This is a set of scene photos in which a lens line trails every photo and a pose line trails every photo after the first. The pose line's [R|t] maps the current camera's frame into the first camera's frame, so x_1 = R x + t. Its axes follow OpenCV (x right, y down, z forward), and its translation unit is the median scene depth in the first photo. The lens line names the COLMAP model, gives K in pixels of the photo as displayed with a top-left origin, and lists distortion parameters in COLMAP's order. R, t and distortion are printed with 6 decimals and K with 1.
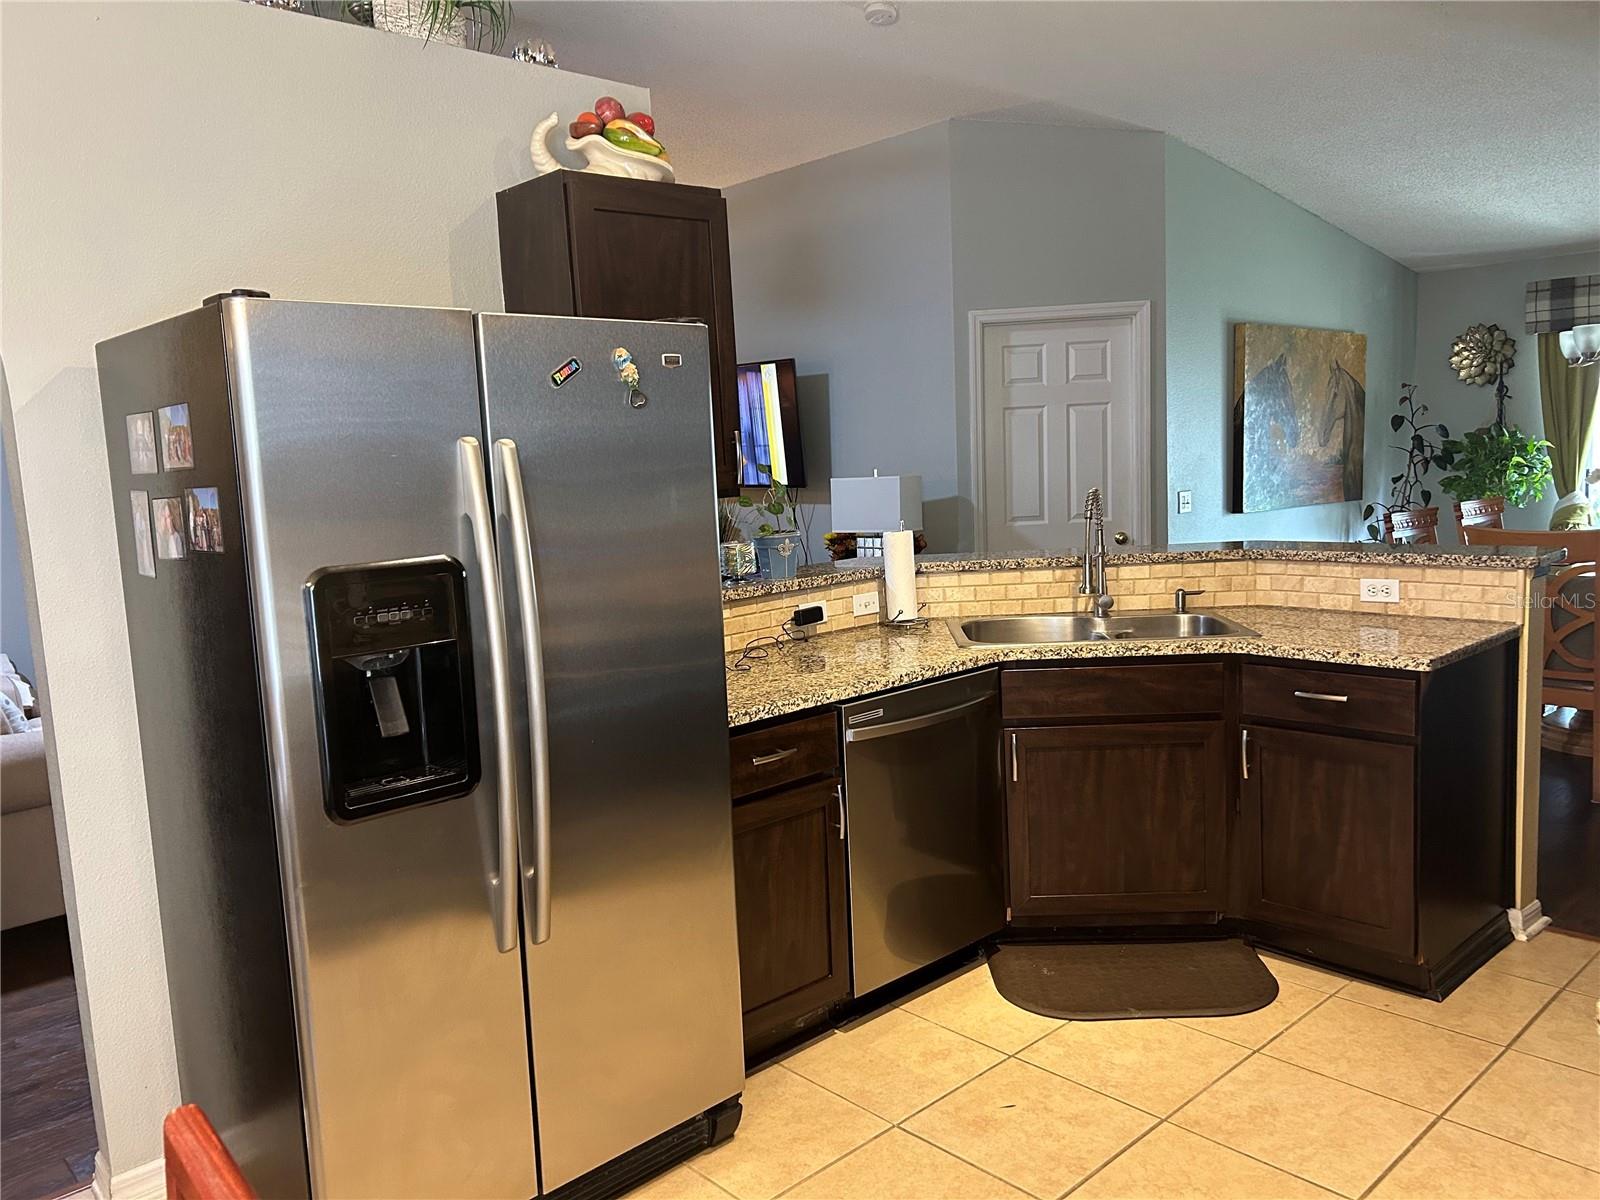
lens RADIAL K [[1212.1, 0, 764.6], [0, 1212.1, 593.2], [0, 0, 1]] dist [0.040424, -0.048967]
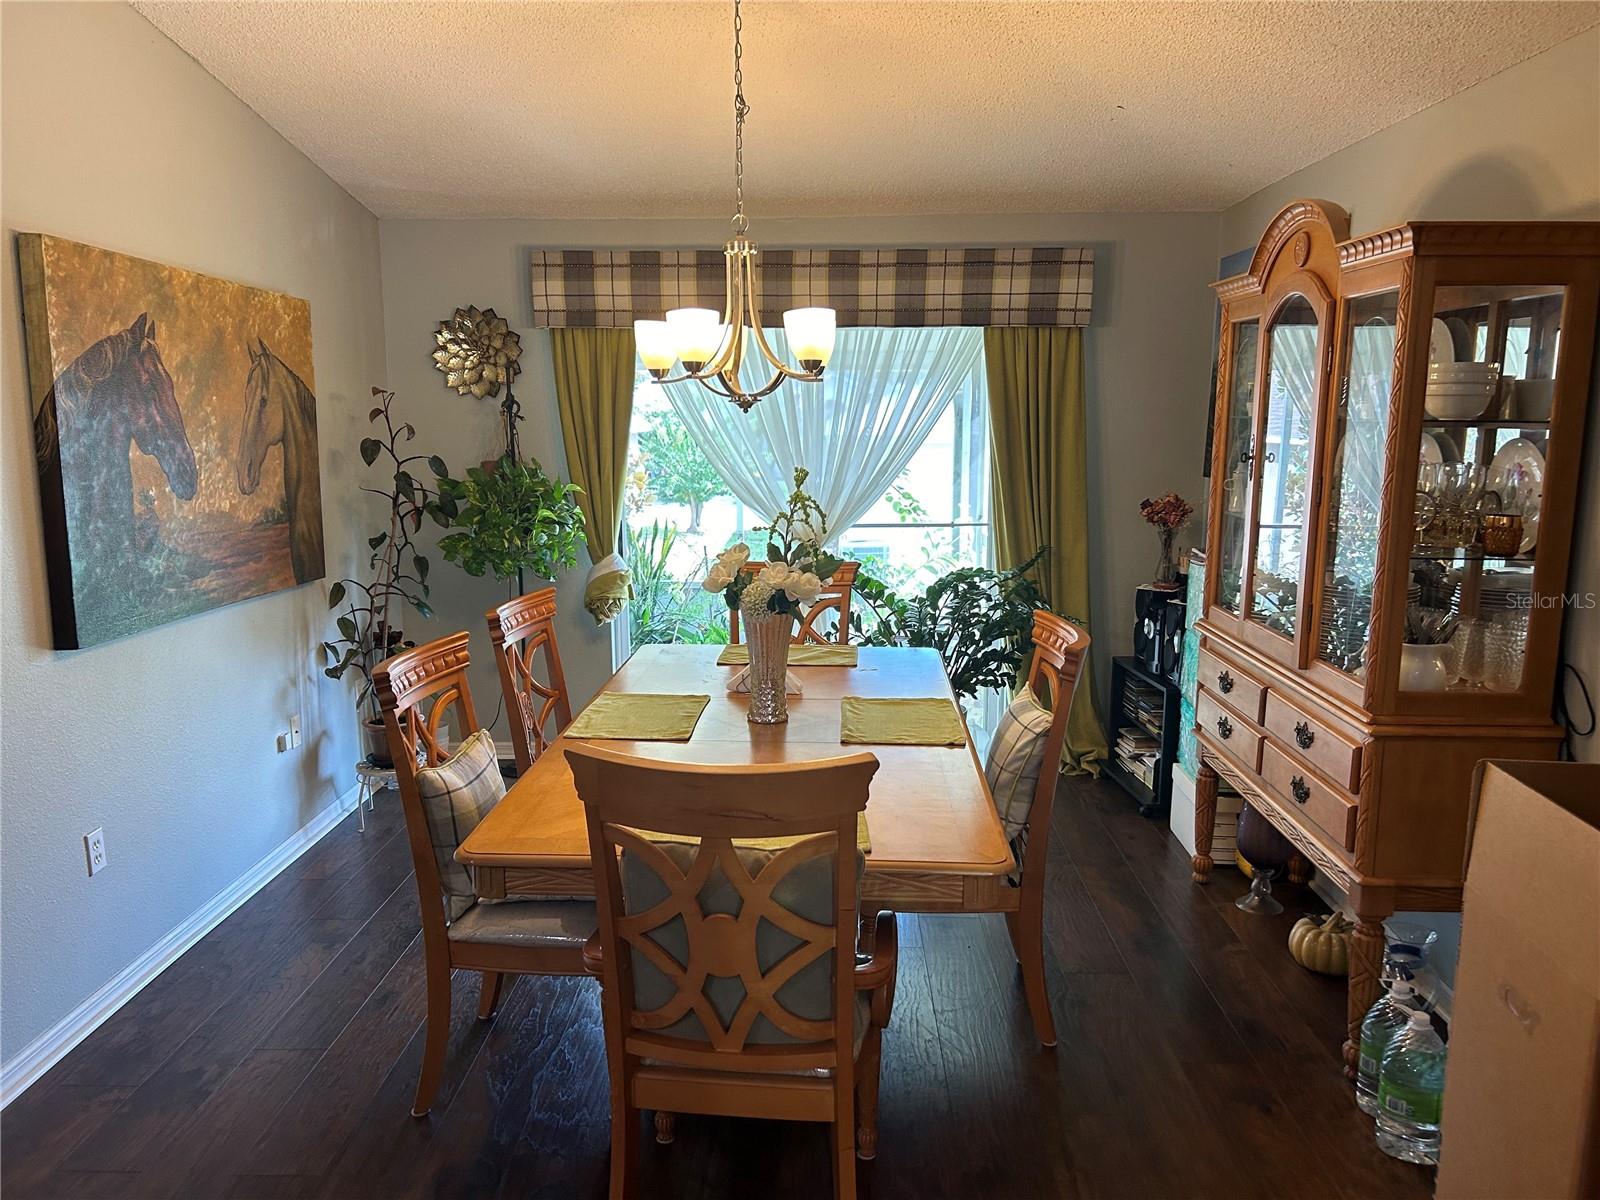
lens RADIAL K [[1212.1, 0, 833.6], [0, 1212.1, 626.7], [0, 0, 1]] dist [0.040424, -0.048967]
pose [[0.663033, -0.085609, 0.743679, 0.233688], [0.059318, 0.996324, 0.061806, -0.084790], [-0.746236, 0.003134, 0.665674, 0.467096]]
